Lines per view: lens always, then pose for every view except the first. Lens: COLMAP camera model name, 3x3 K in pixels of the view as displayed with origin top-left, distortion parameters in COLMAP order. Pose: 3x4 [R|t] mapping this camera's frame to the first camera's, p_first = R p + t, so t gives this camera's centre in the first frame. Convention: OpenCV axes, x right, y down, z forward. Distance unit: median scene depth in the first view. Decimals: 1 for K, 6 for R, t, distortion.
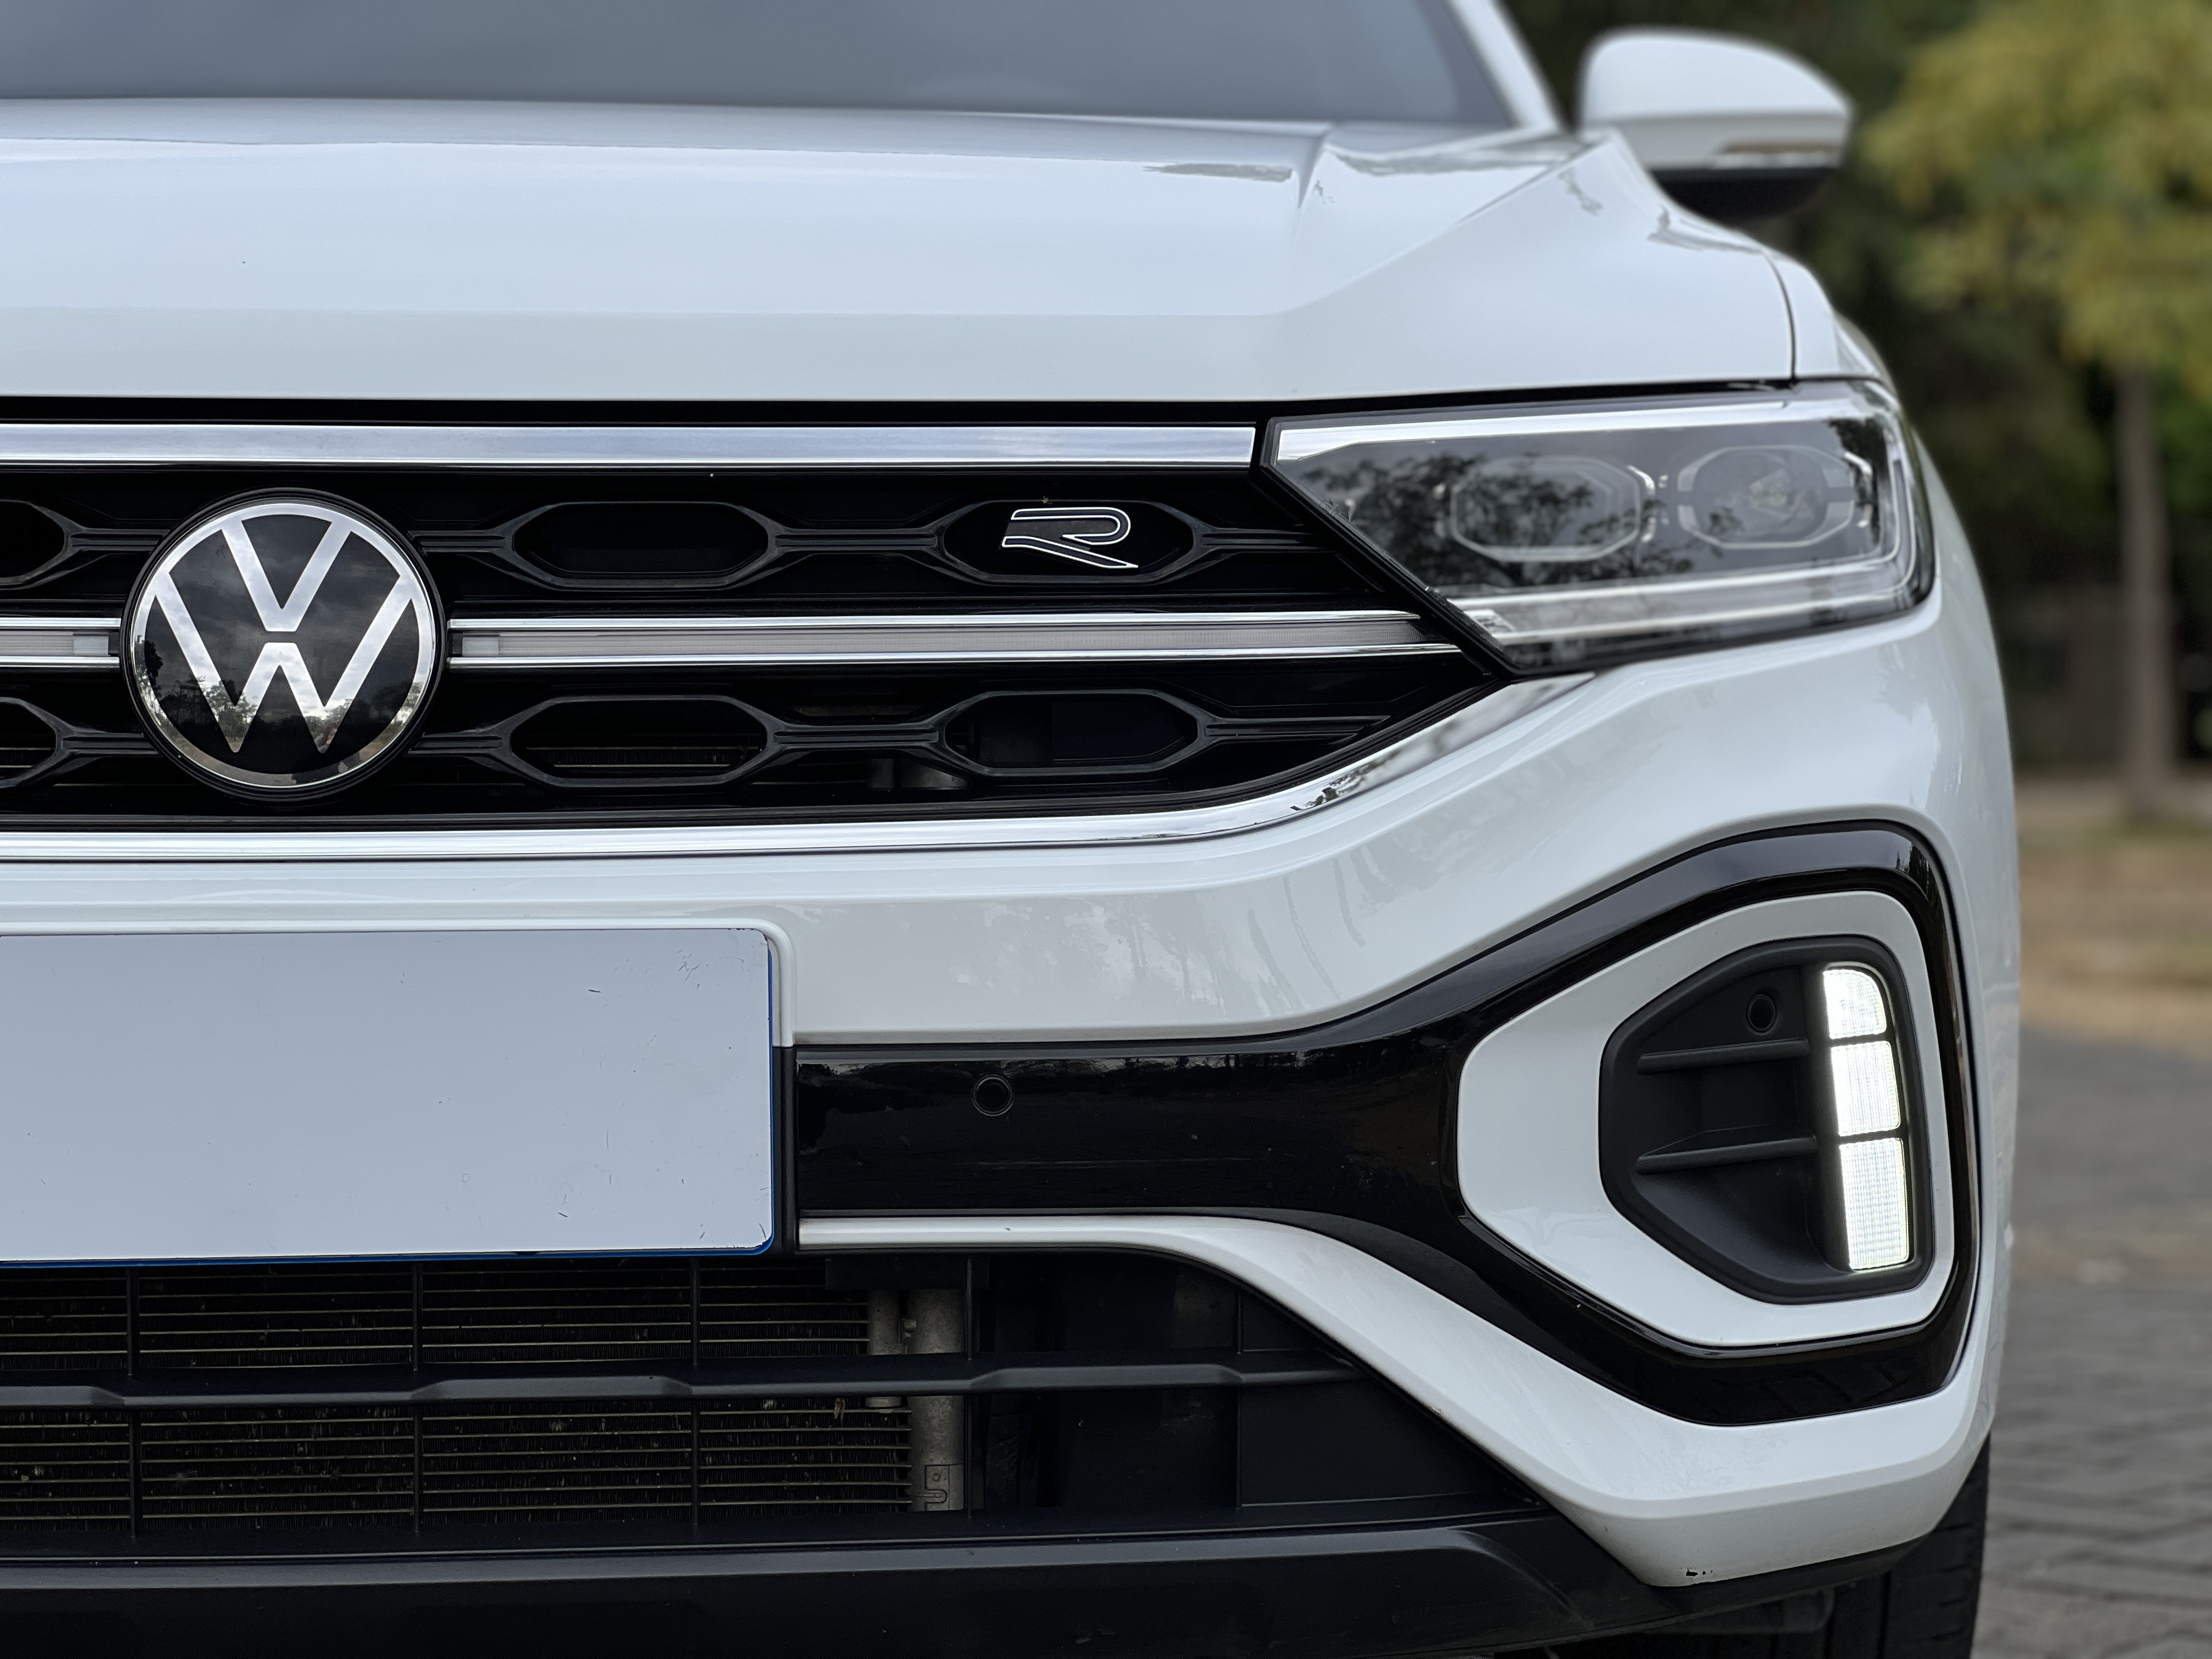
lens RADIAL K [[5089.9, 0, 1106.0], [0, 5089.9, 829.5], [0, 0, 1]] dist [-0.086997, 5.008394]
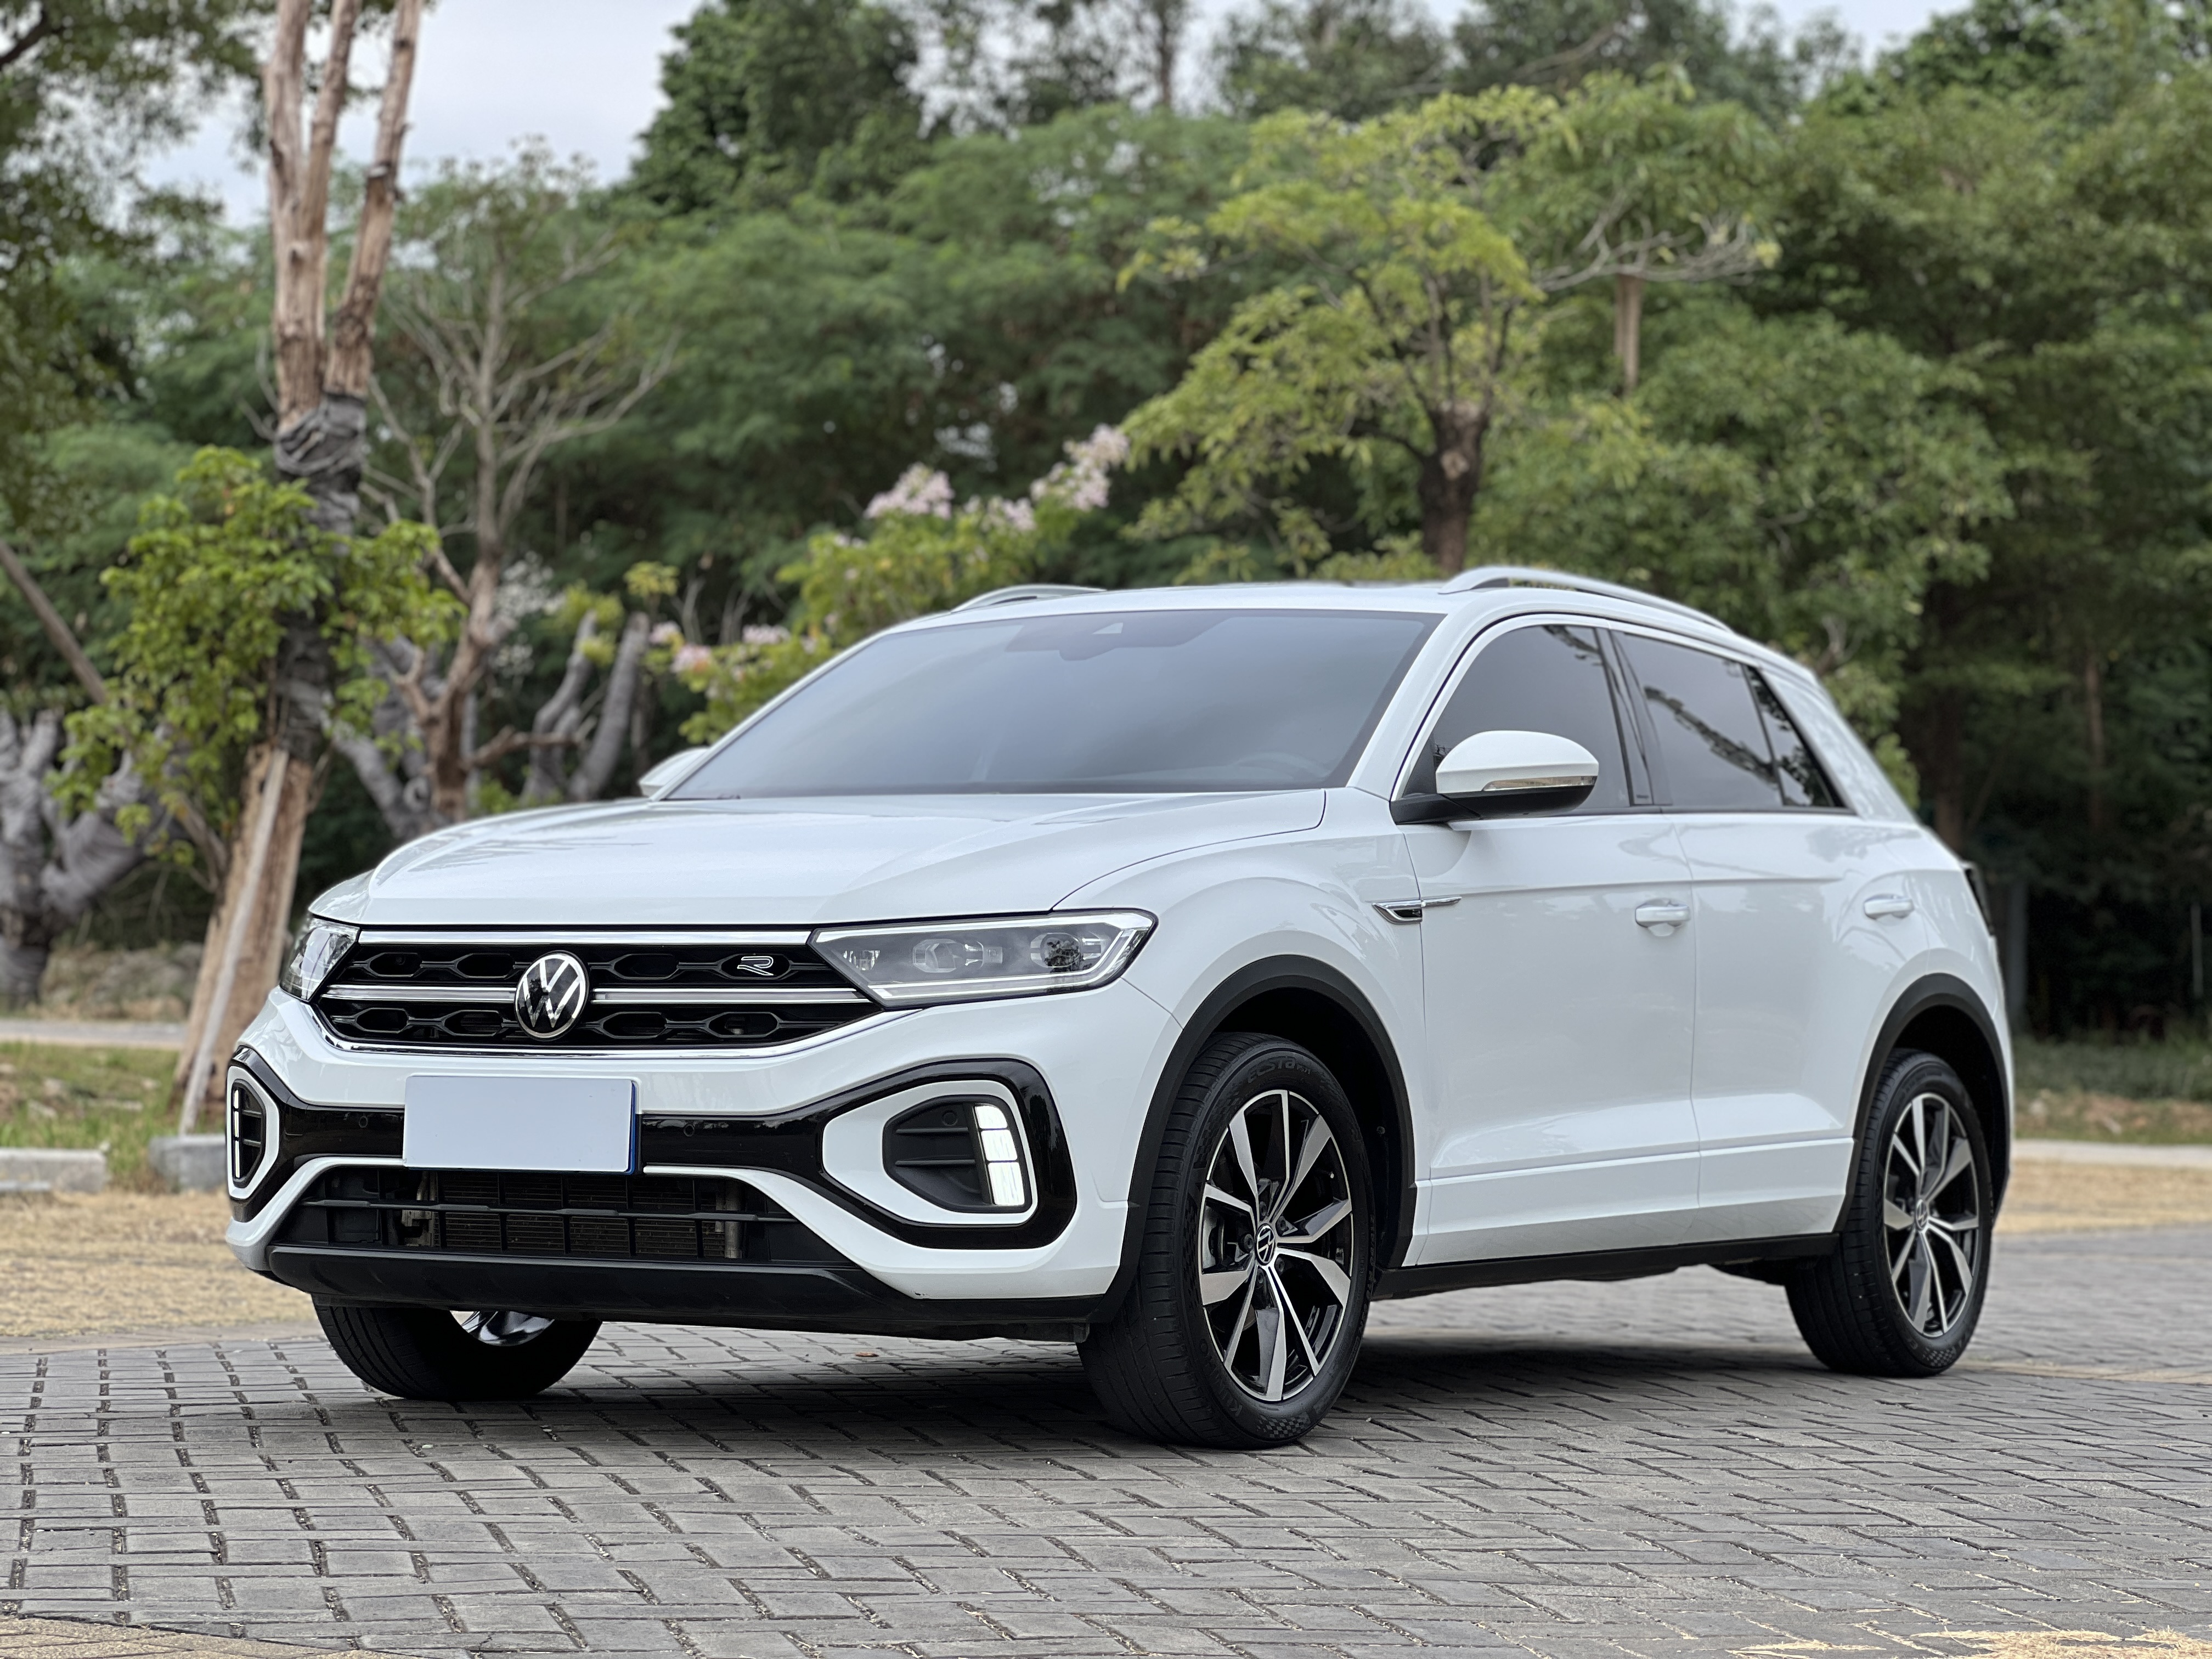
lens RADIAL K [[5089.9, 0, 1106.0], [0, 5089.9, 829.5], [0, 0, 1]] dist [-0.086997, 5.008394]
pose [[0.810971, -0.010223, -0.584998, 2.084970], [-0.029200, 0.997894, -0.057918, 0.038213], [0.584358, 0.064052, 0.808964, -1.519788]]
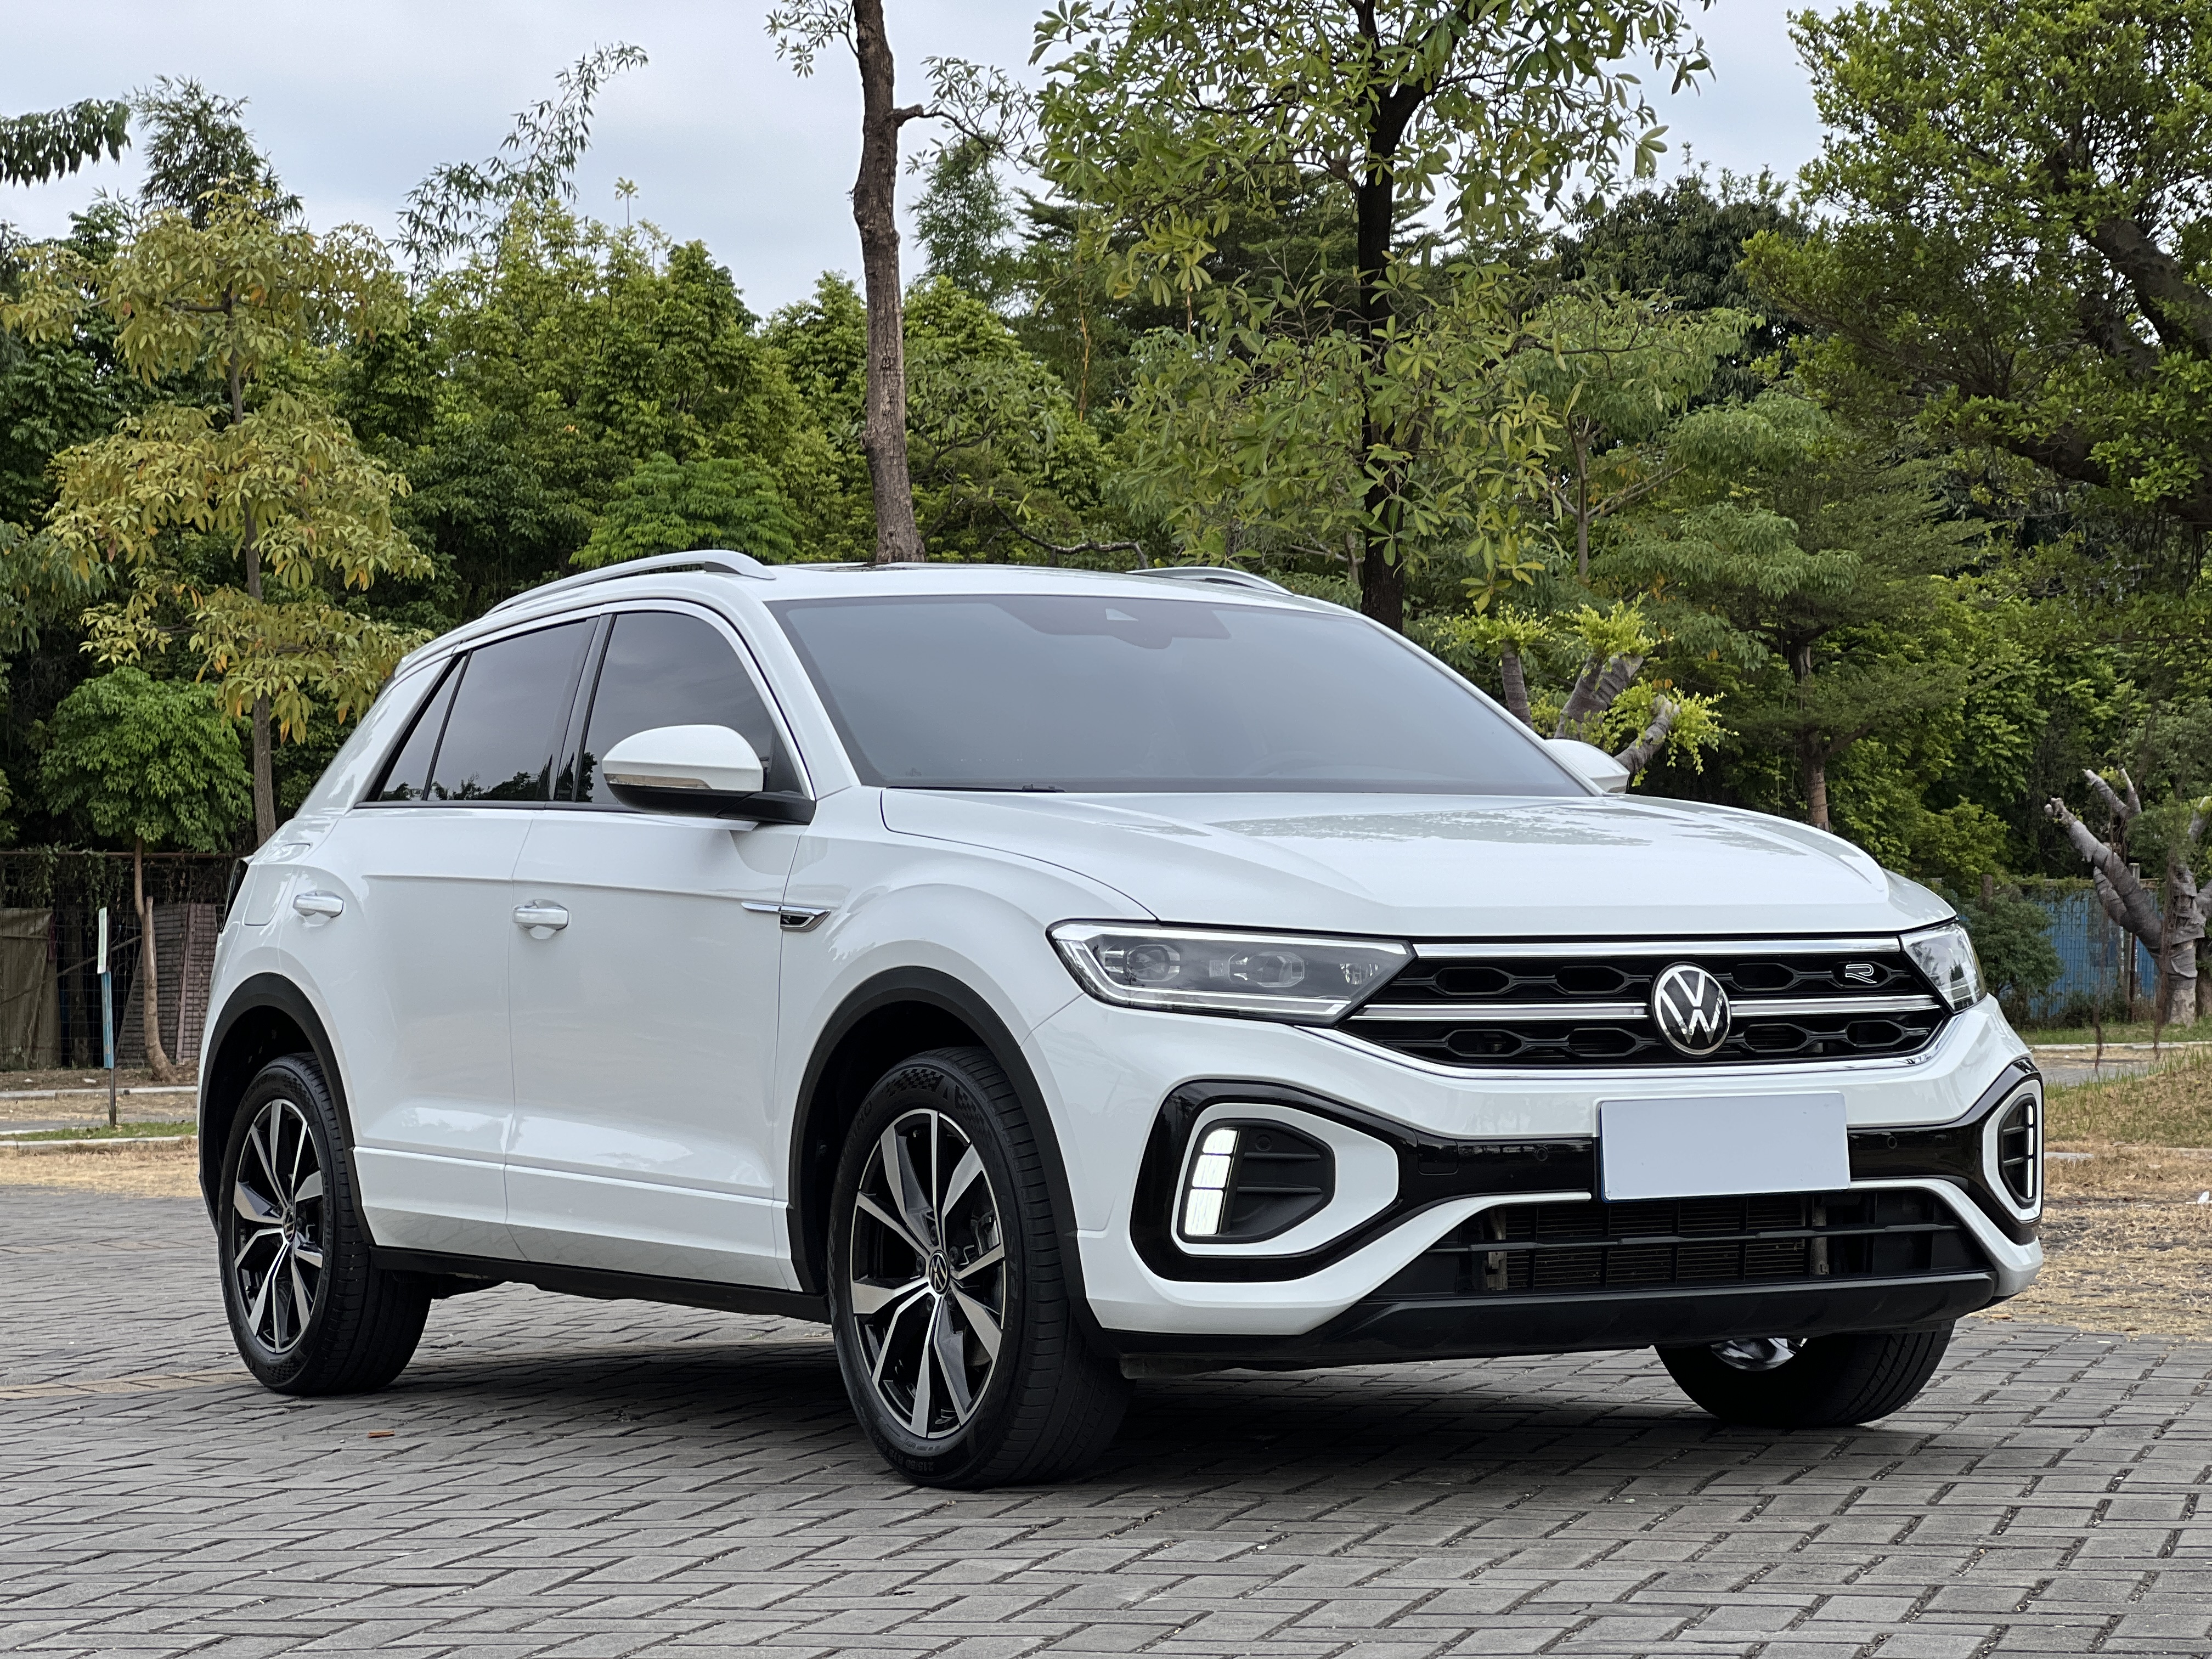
lens RADIAL K [[5089.9, 0, 1106.0], [0, 5089.9, 829.5], [0, 0, 1]] dist [-0.086997, 5.008394]
pose [[0.890360, 0.000677, 0.455256, -1.906987], [0.027858, 0.998044, -0.055968, 0.019437], [-0.454404, 0.062514, 0.888600, -1.668927]]
